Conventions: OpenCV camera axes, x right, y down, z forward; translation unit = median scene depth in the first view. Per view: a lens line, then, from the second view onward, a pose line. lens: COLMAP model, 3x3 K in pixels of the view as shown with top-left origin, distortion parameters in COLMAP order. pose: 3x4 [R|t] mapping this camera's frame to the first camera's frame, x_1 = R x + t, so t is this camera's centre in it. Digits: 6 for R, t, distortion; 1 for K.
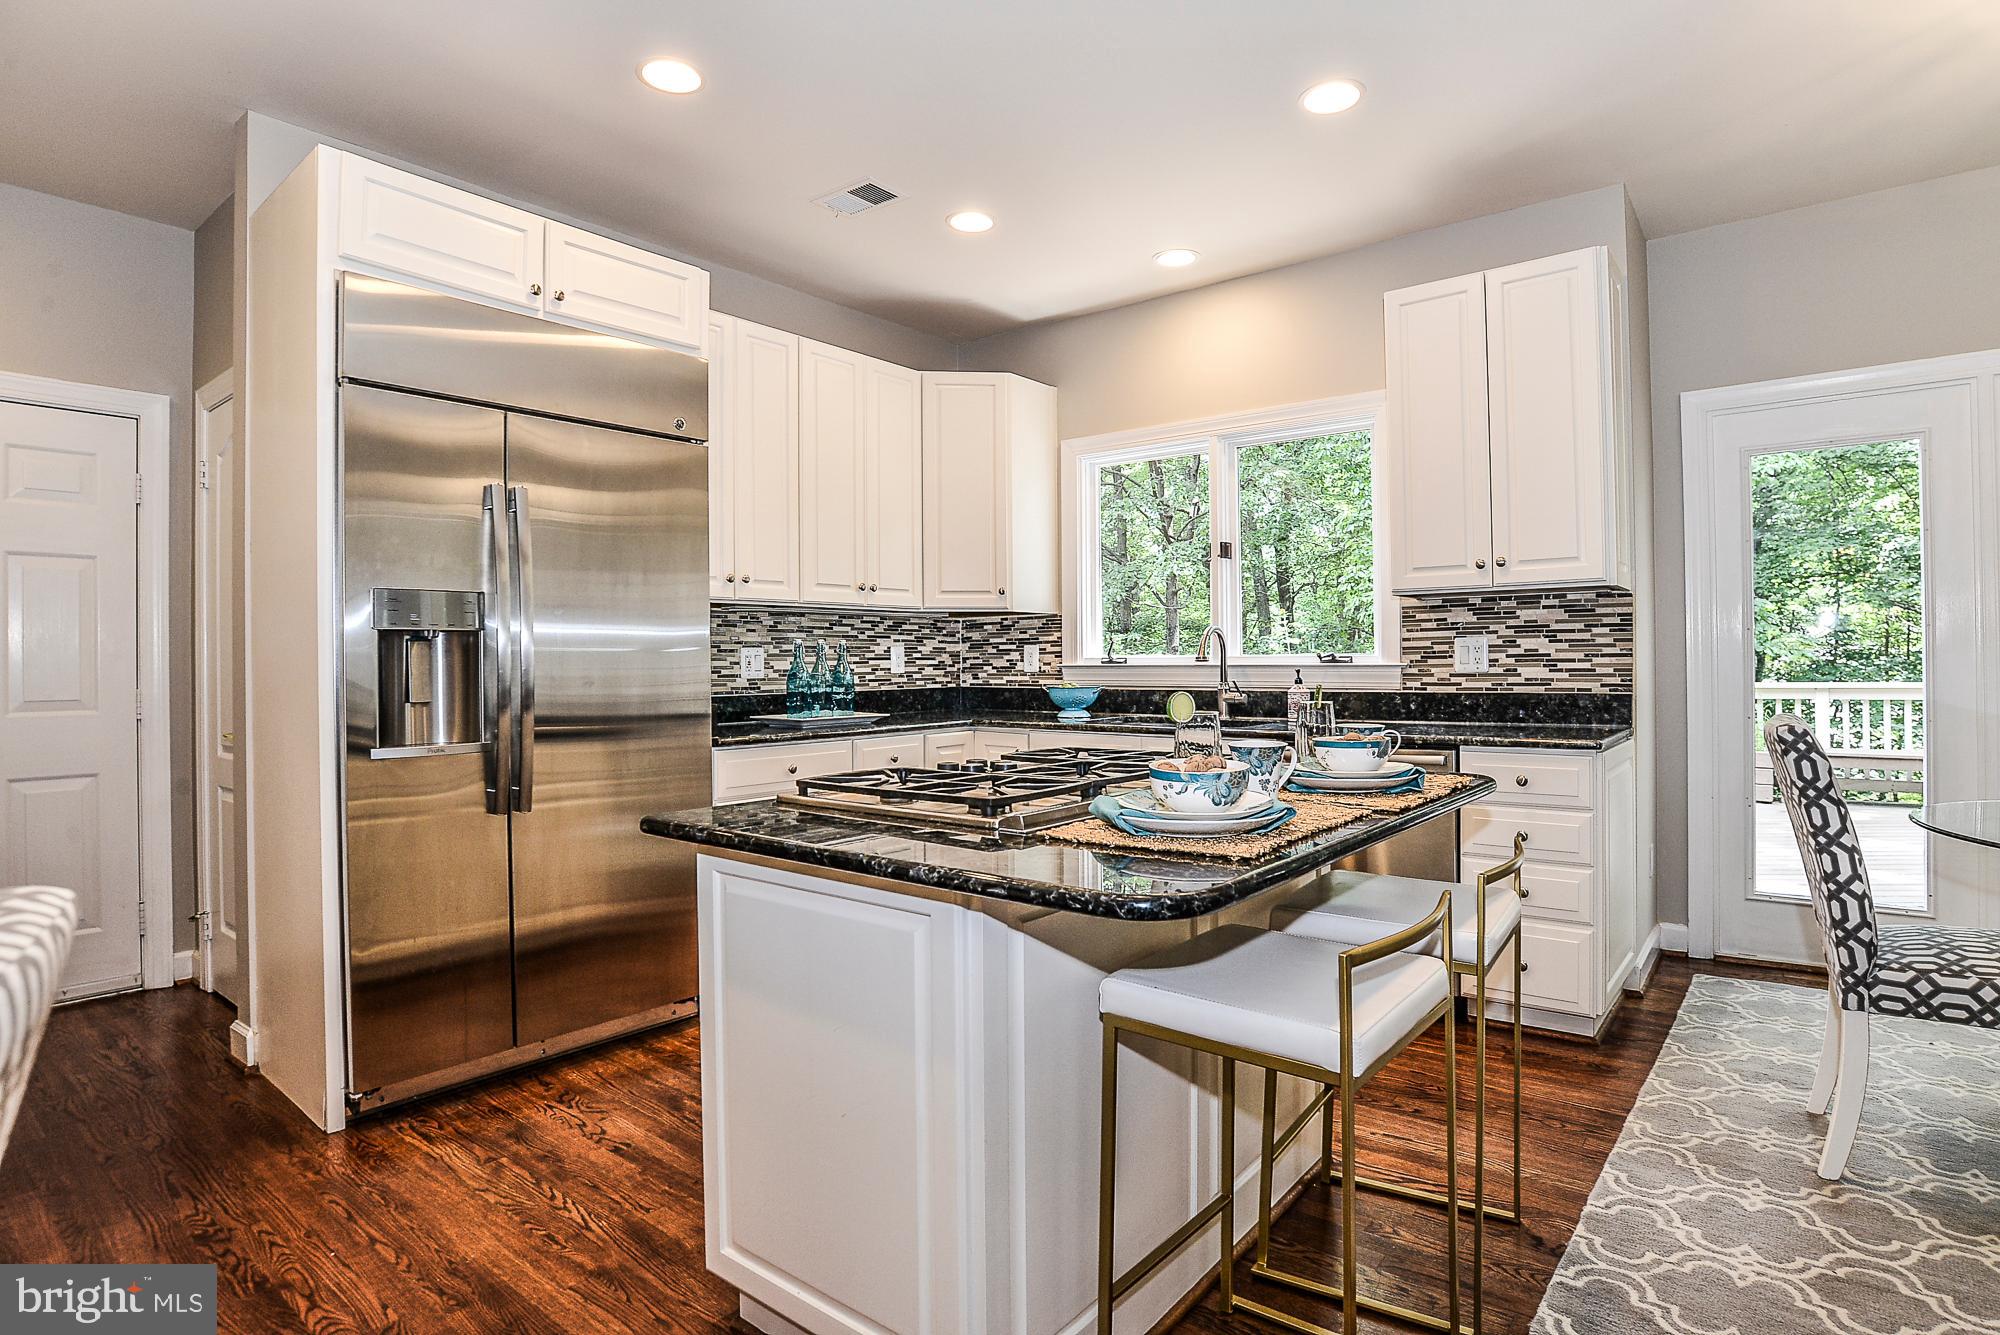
lens RADIAL K [[1049.0, 0, 1014.2], [0, 1049.0, 659.8], [0, 0, 1]] dist [-0.068933, 0.023295]
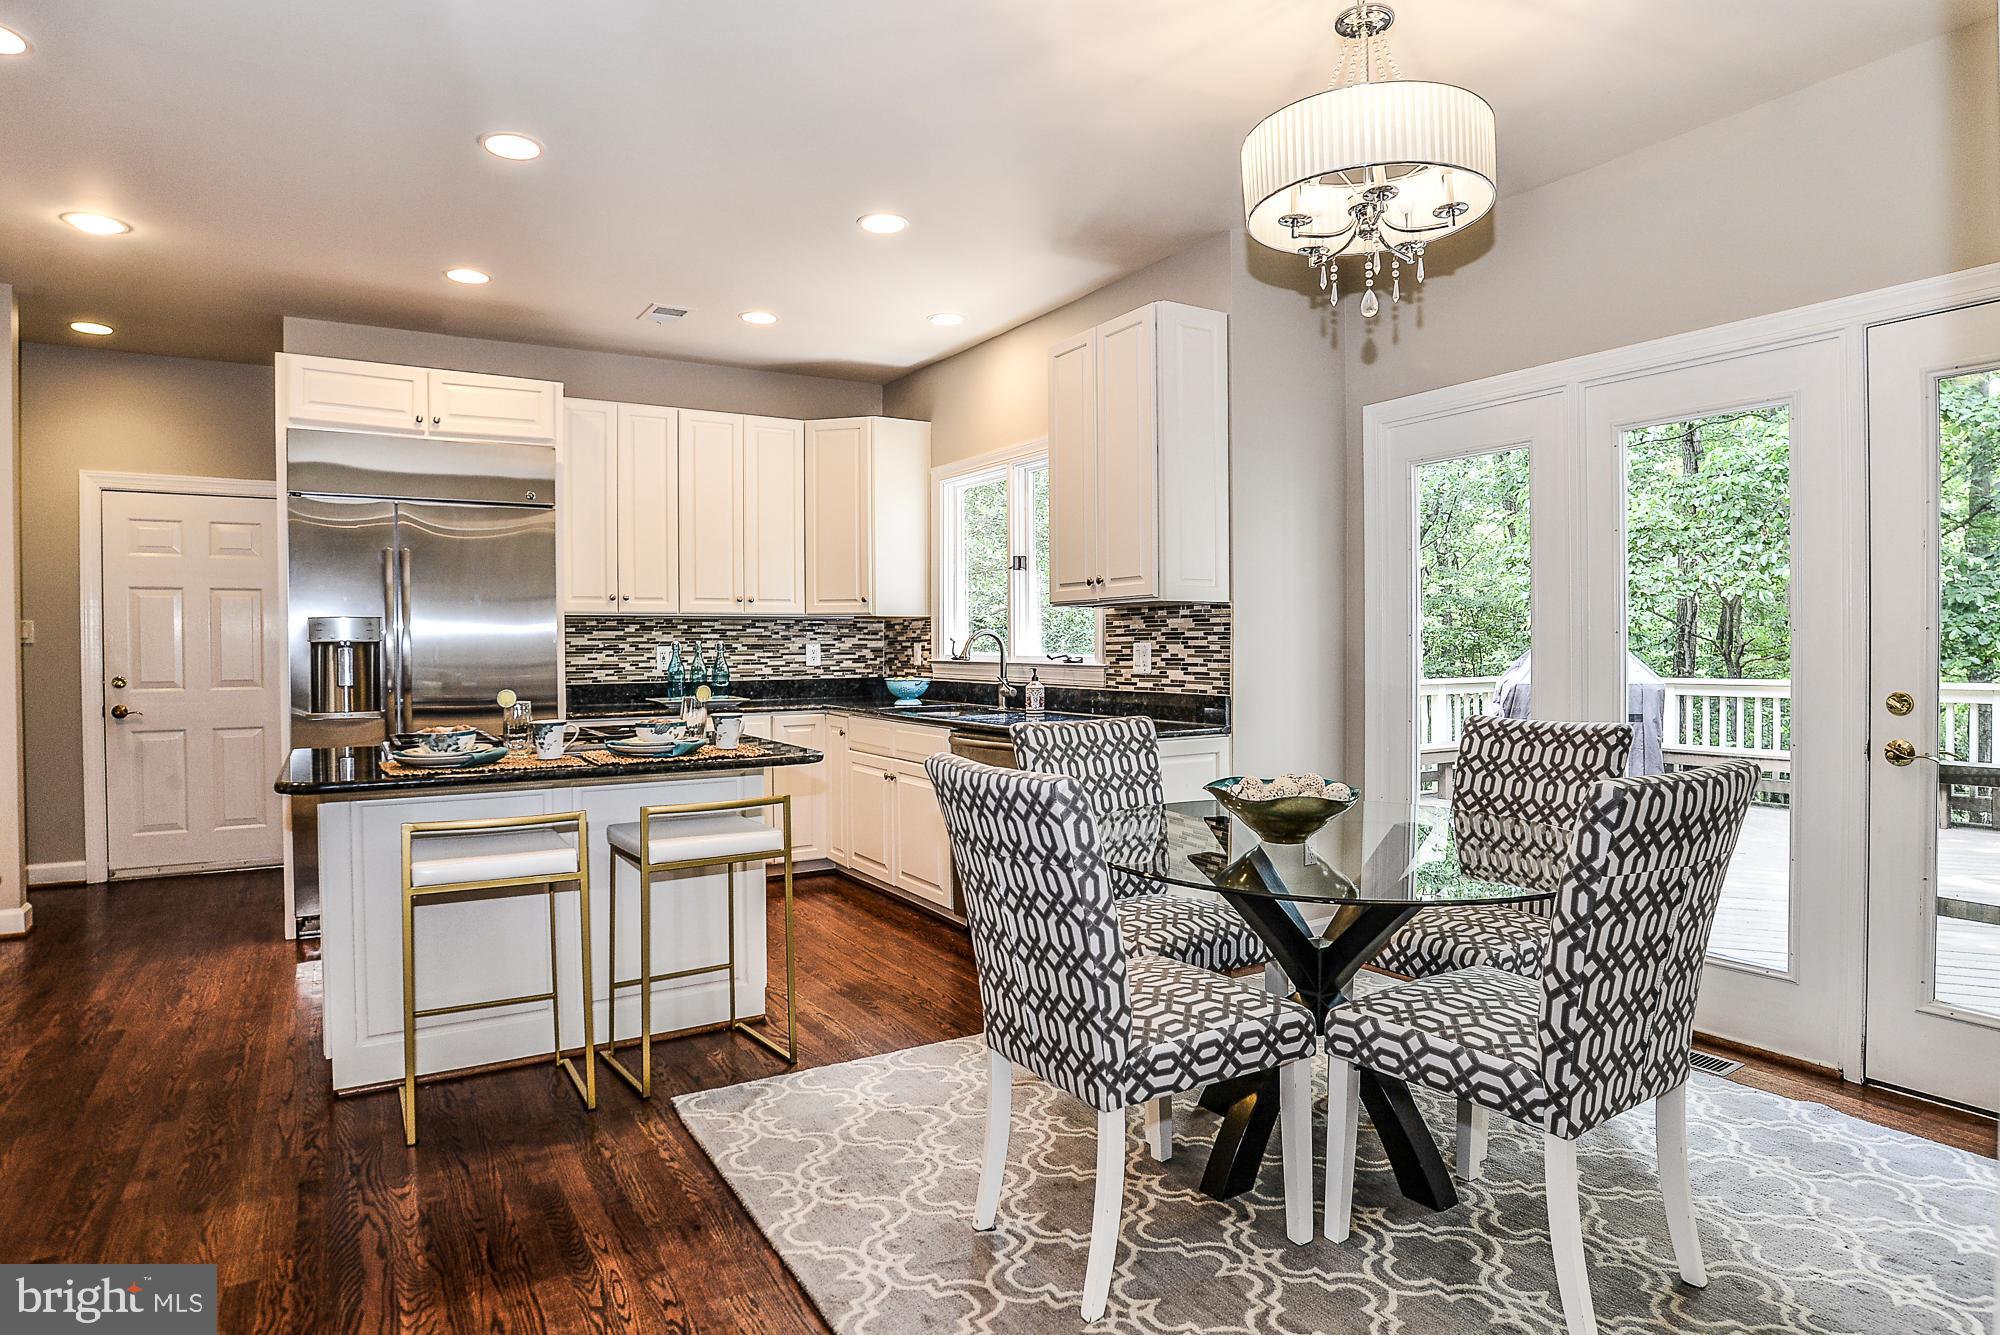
lens RADIAL K [[1129.2, 0, 1009.6], [0, 1129.2, 659.3], [0, 0, 1]] dist [-0.056886, 0.000585]
pose [[0.938836, 0.009425, -0.344236, 0.740821], [-0.003266, 0.999824, 0.018467, -0.026136], [0.344350, -0.016213, 0.938701, -0.206170]]
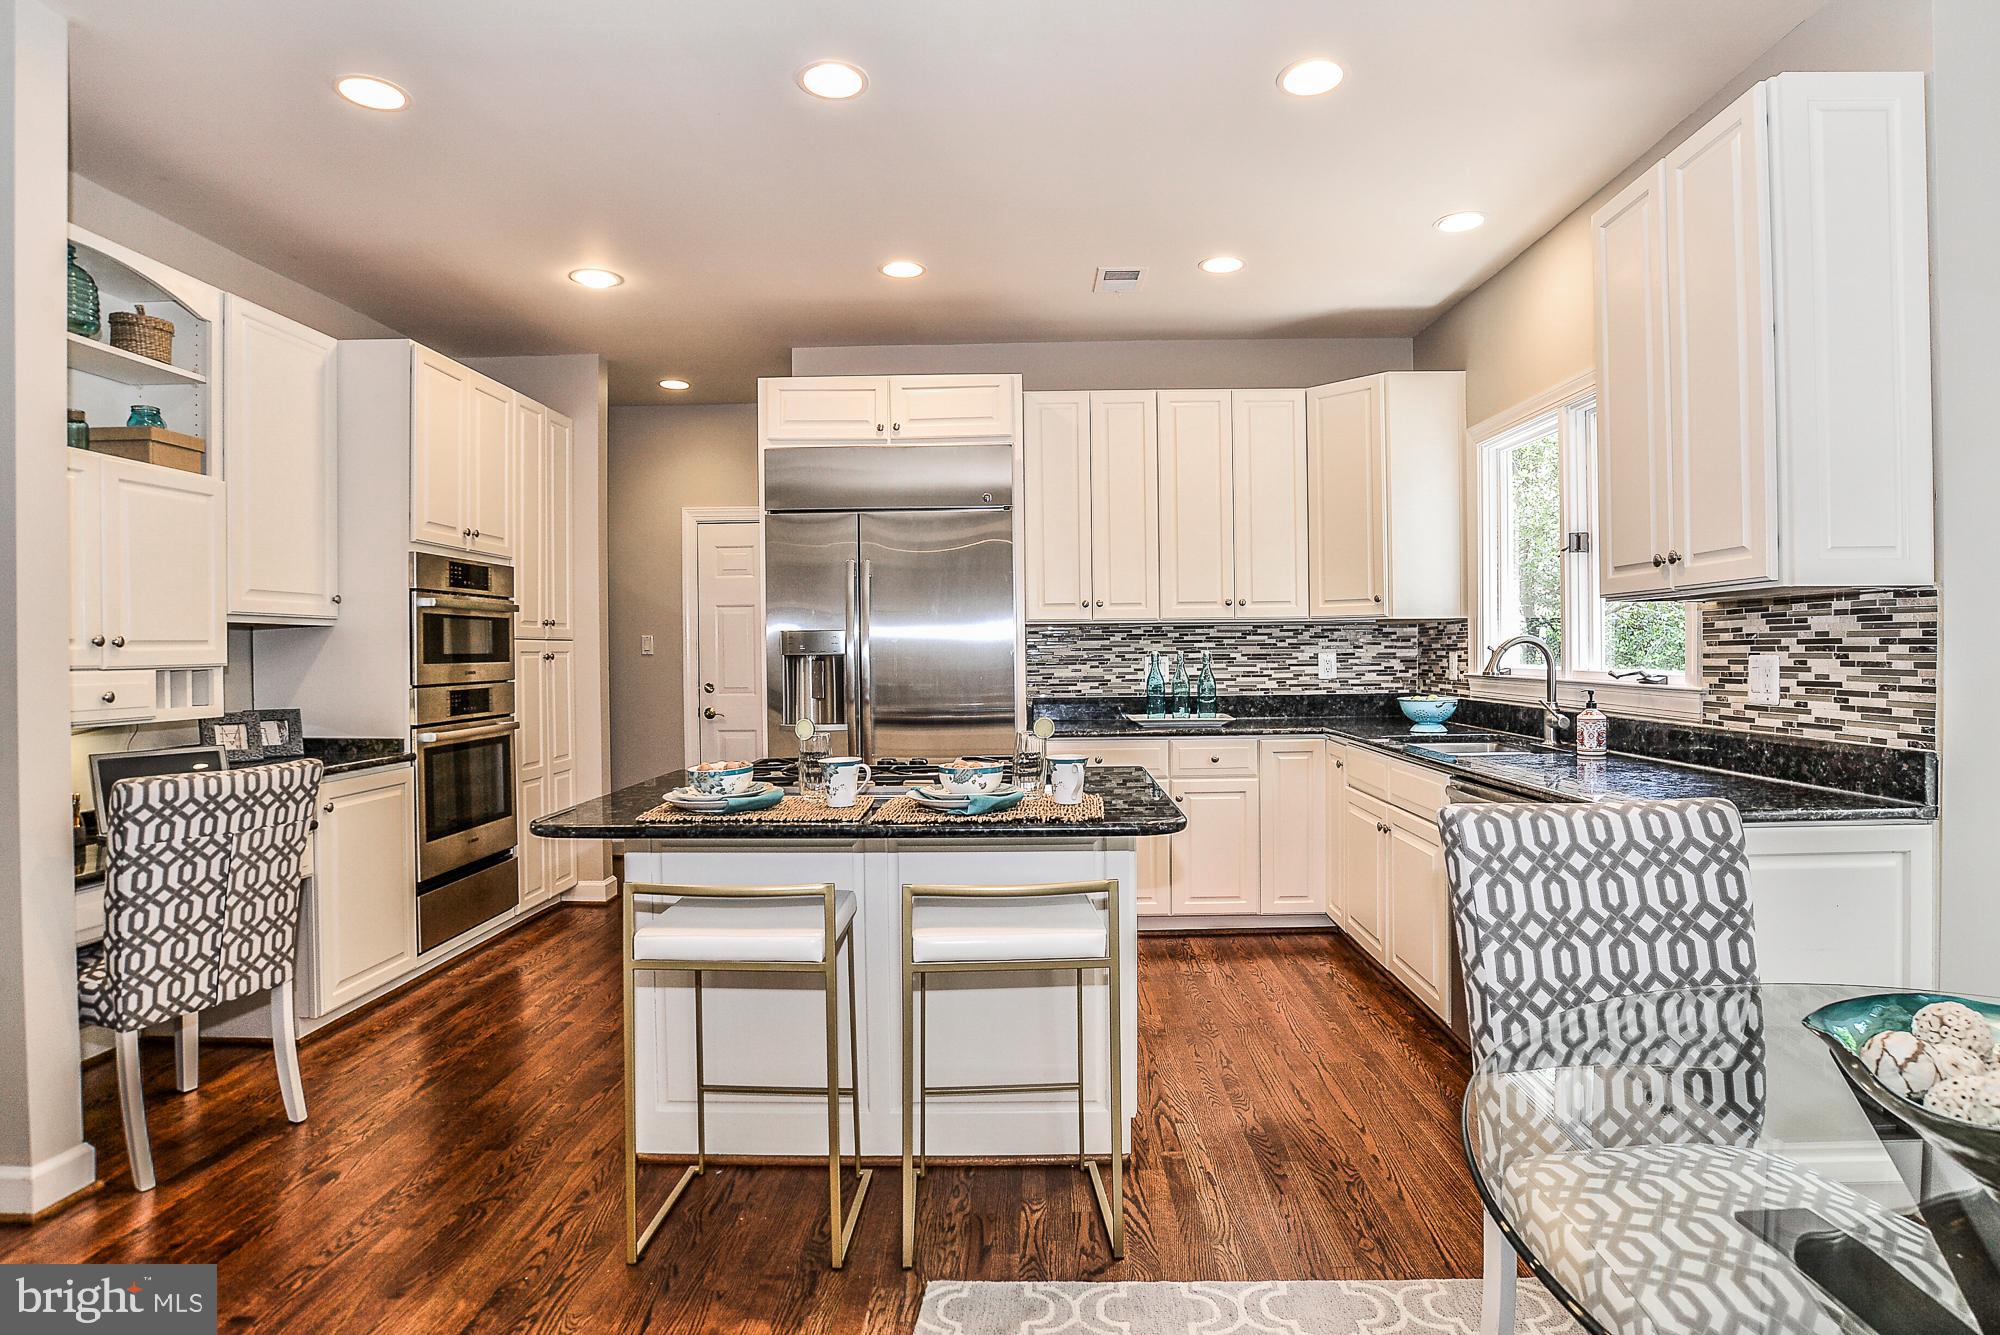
lens RADIAL K [[1049.0, 0, 1014.2], [0, 1049.0, 659.8], [0, 0, 1]] dist [-0.068933, 0.023295]
pose [[0.603016, 0.010369, -0.797662, 0.697894], [0.006332, 0.999822, 0.017784, -0.034646], [0.797704, -0.015775, 0.602842, 0.176420]]
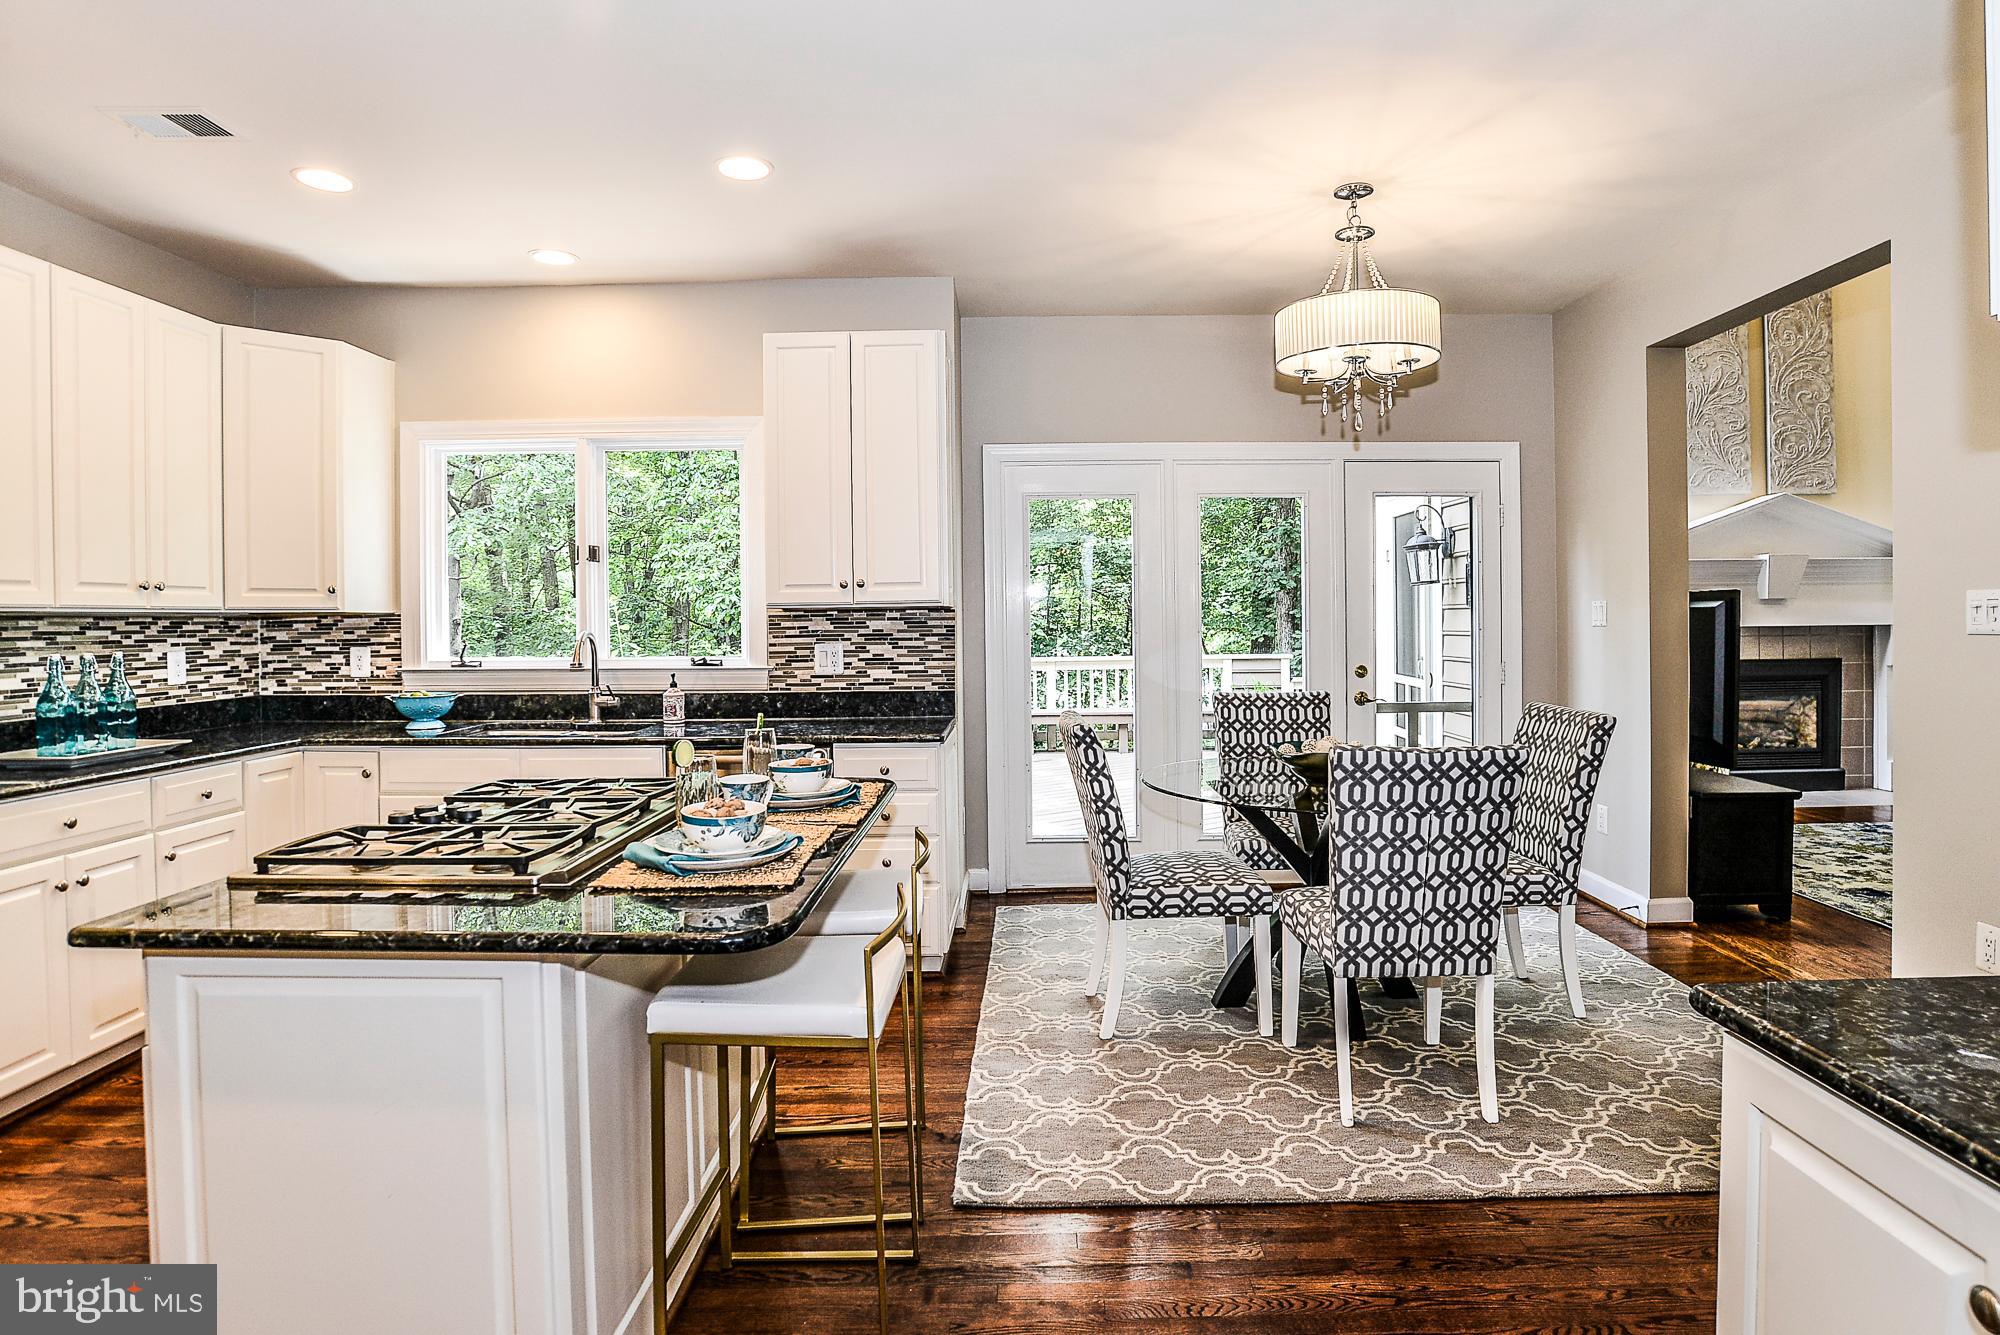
lens RADIAL K [[1073.3, 0, 1037.4], [0, 1073.3, 632.8], [0, 0, 1]] dist [-0.075693, 0.028327]
pose [[0.777812, -0.007416, 0.628453, -0.126010], [0.001435, 0.999949, 0.010022, -0.046092], [-0.628495, -0.006893, 0.777783, -0.067498]]
